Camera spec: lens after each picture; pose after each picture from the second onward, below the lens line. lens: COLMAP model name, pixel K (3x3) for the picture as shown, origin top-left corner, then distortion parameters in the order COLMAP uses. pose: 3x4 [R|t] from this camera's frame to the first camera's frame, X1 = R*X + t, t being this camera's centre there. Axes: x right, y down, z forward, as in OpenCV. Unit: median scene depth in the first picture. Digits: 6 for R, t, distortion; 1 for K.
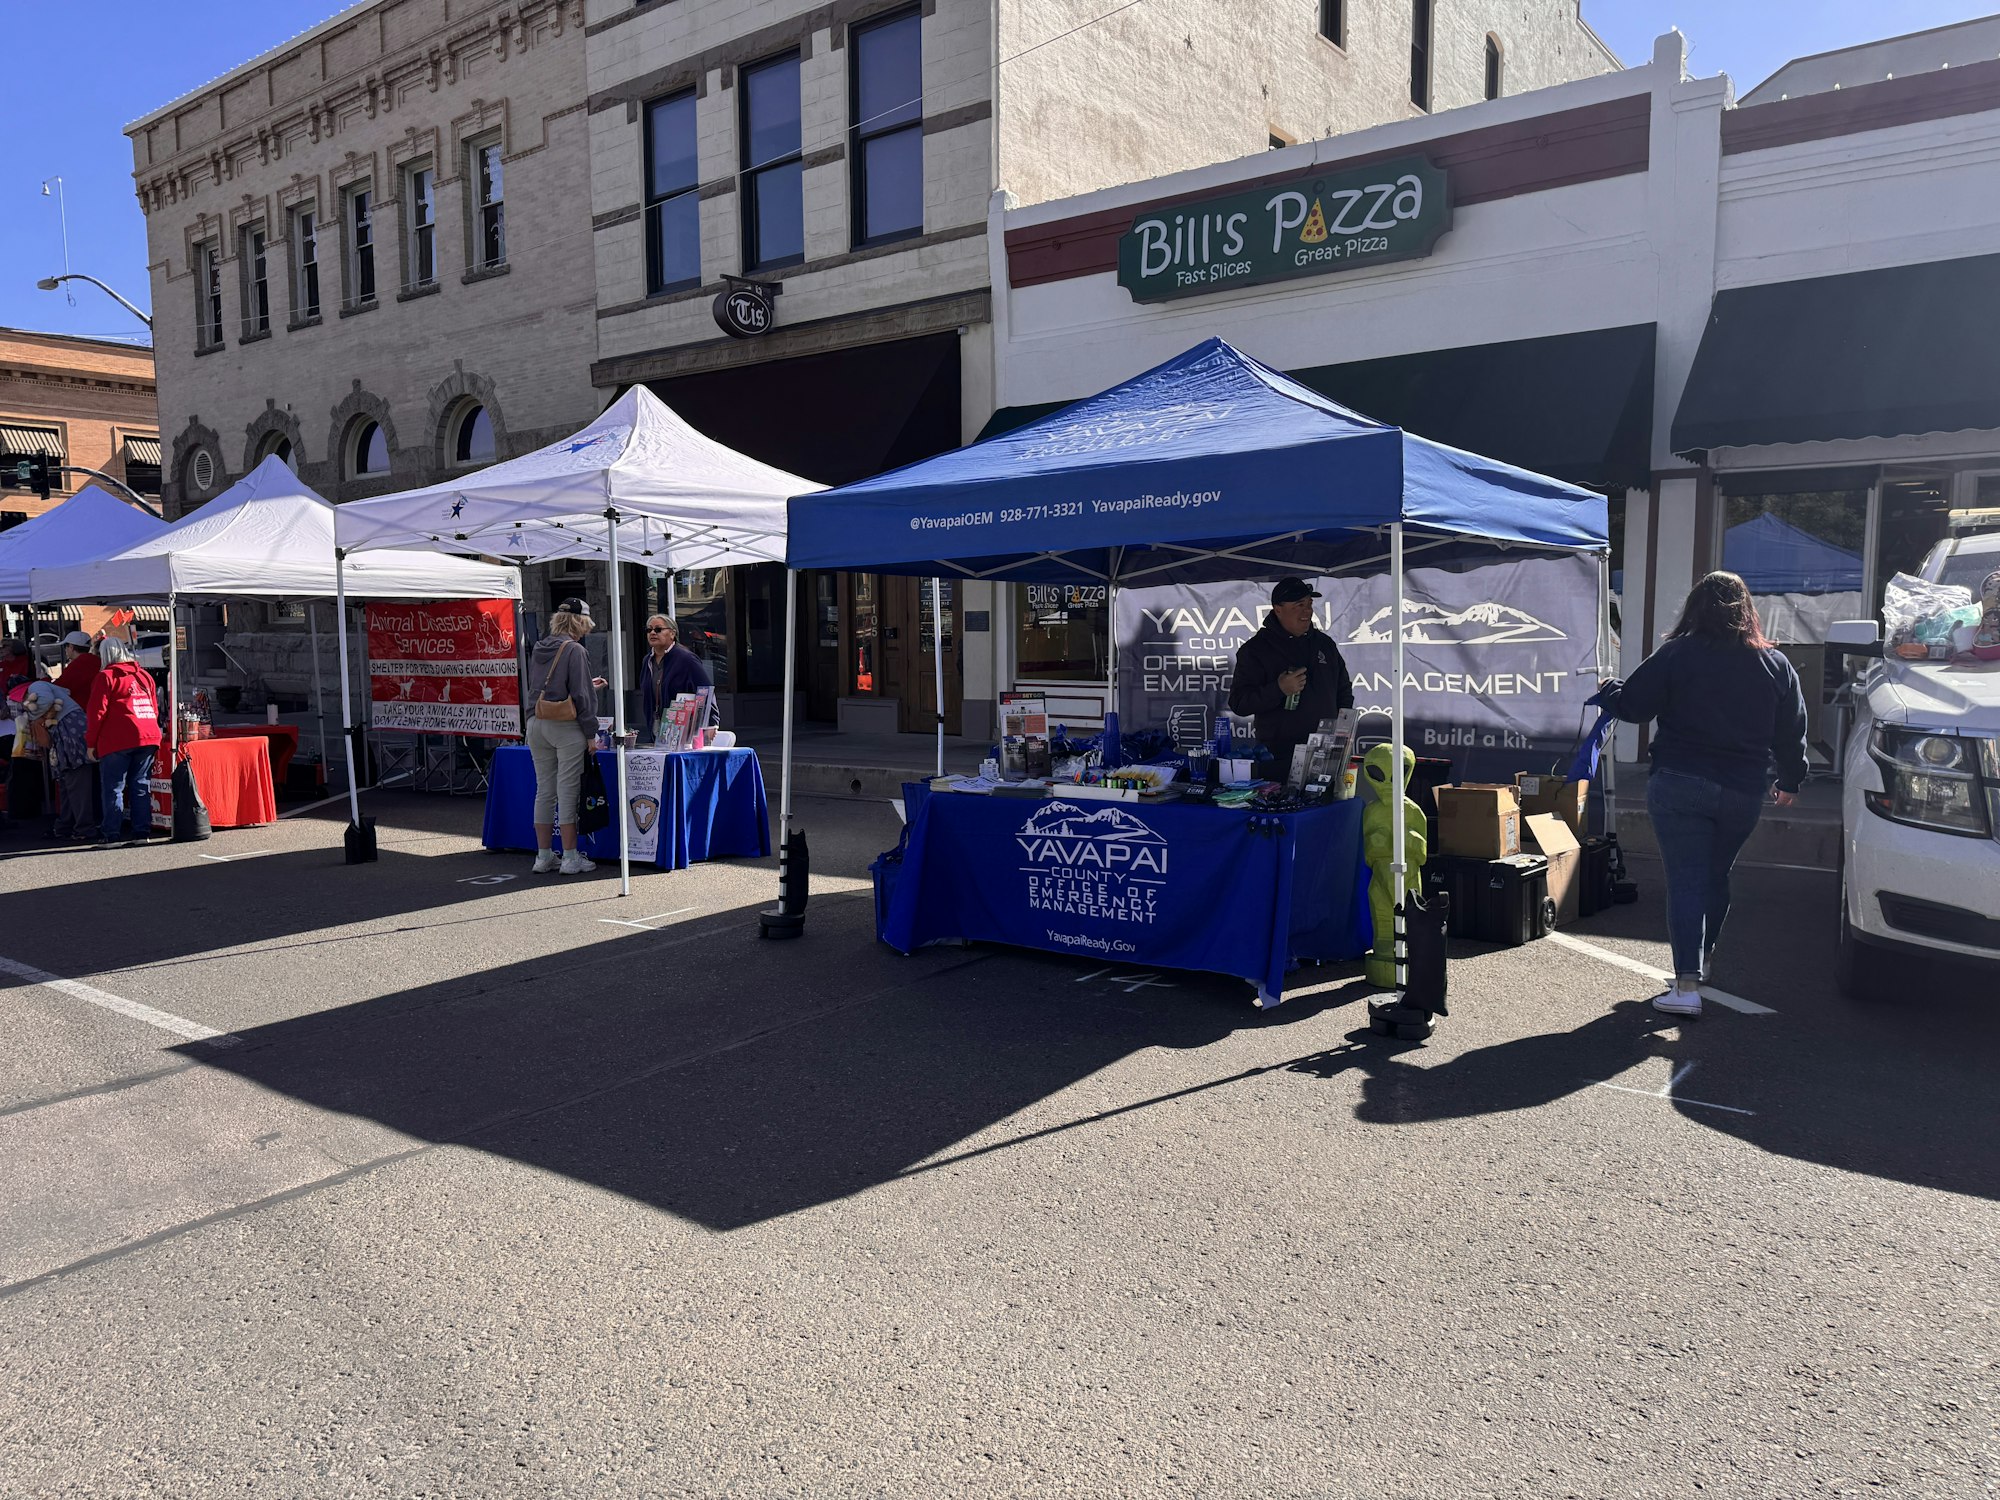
lens RADIAL K [[1379.1, 0, 1000.0], [0, 1379.1, 750.0], [0, 0, 1]] dist [-0.006286, -0.007407]
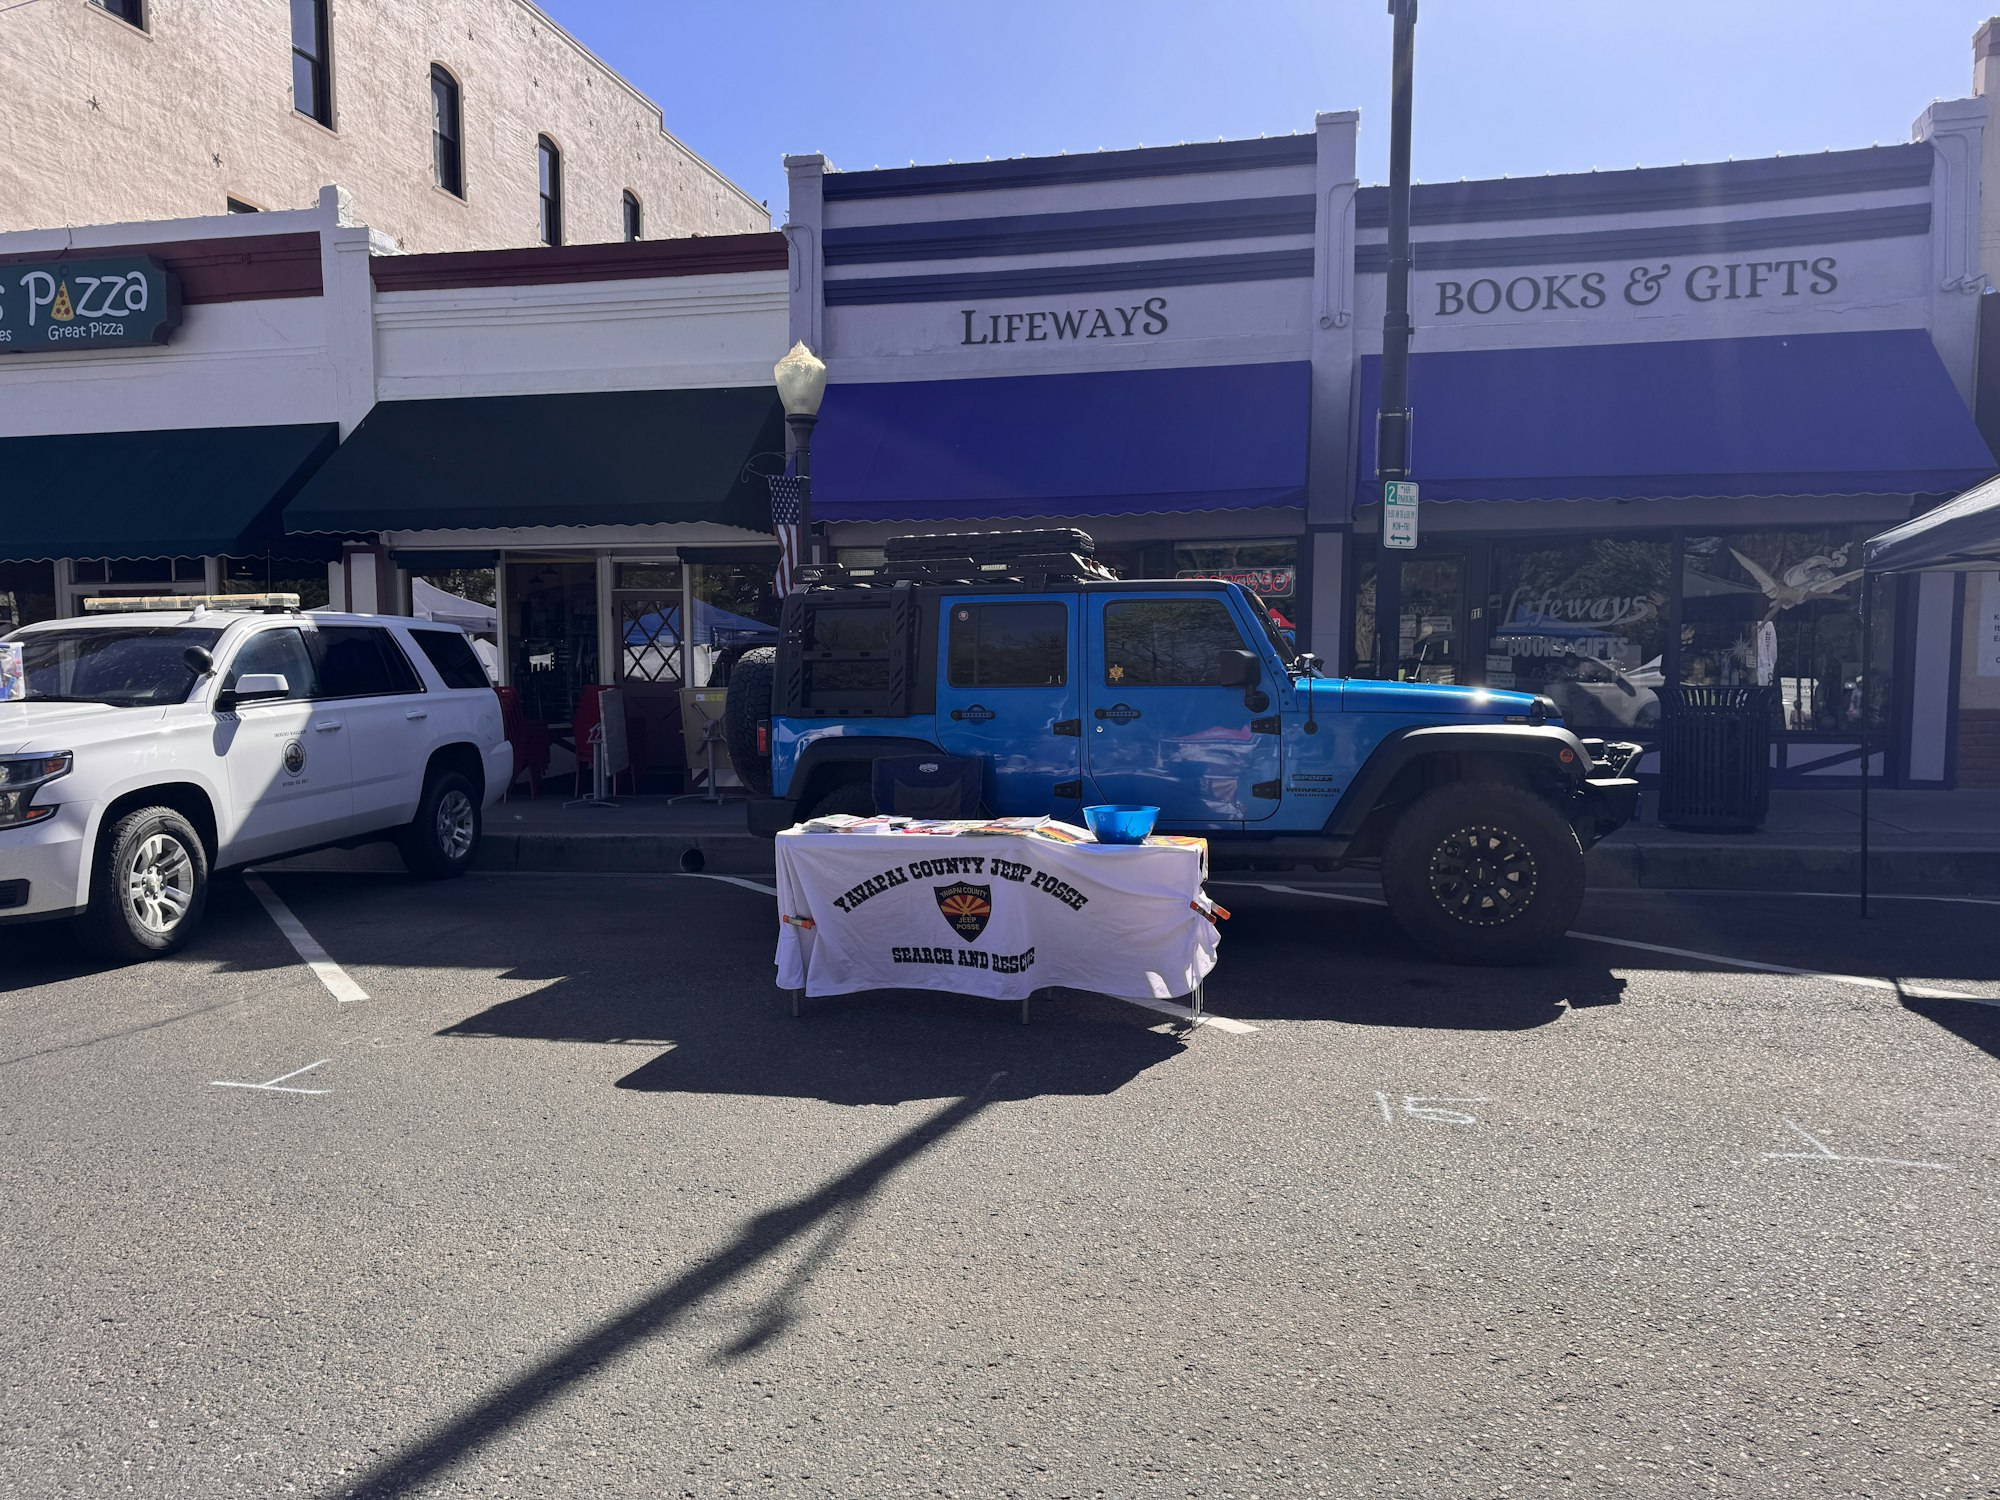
lens RADIAL K [[1316.6, 0, 962.5], [0, 1316.6, 795.2], [0, 0, 1]] dist [0.075551, -0.076848]
pose [[0.900419, -0.034460, 0.433656, 0.398015], [0.032625, 0.999399, 0.011676, 0.018839], [-0.433798, 0.003635, 0.901003, -0.267969]]
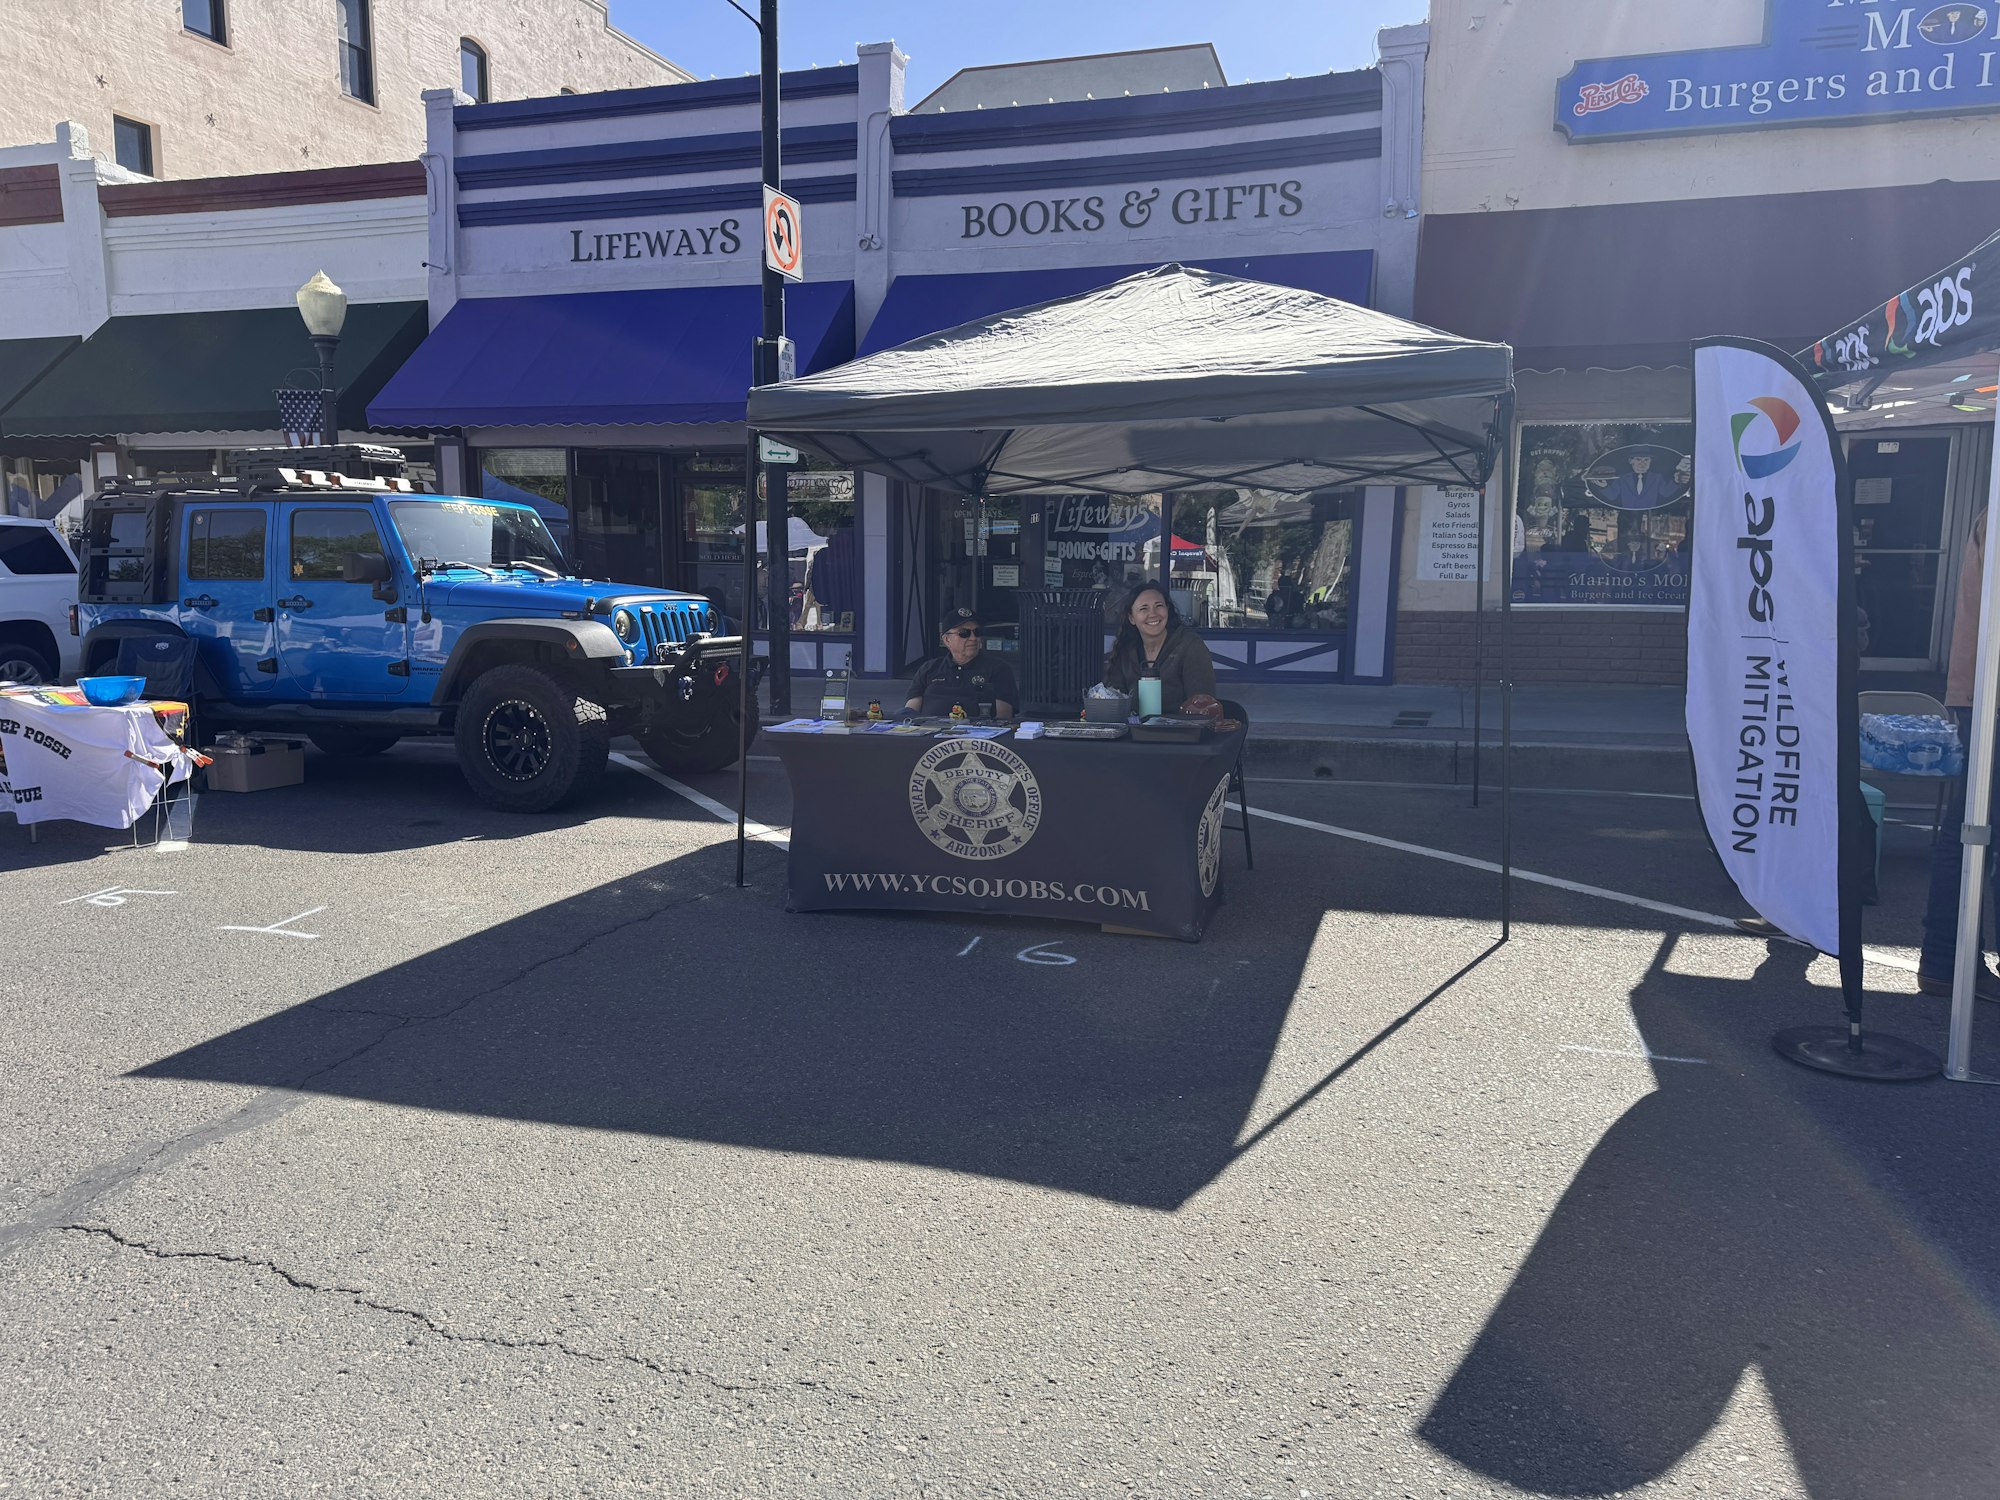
lens RADIAL K [[1315.6, 0, 999.2], [0, 1315.6, 776.0], [0, 0, 1]] dist [0.045961, -0.036301]
pose [[0.936554, -0.042504, 0.347936, 0.754434], [0.015010, 0.996573, 0.081339, 0.029656], [-0.350201, -0.070956, 0.933983, -0.531944]]
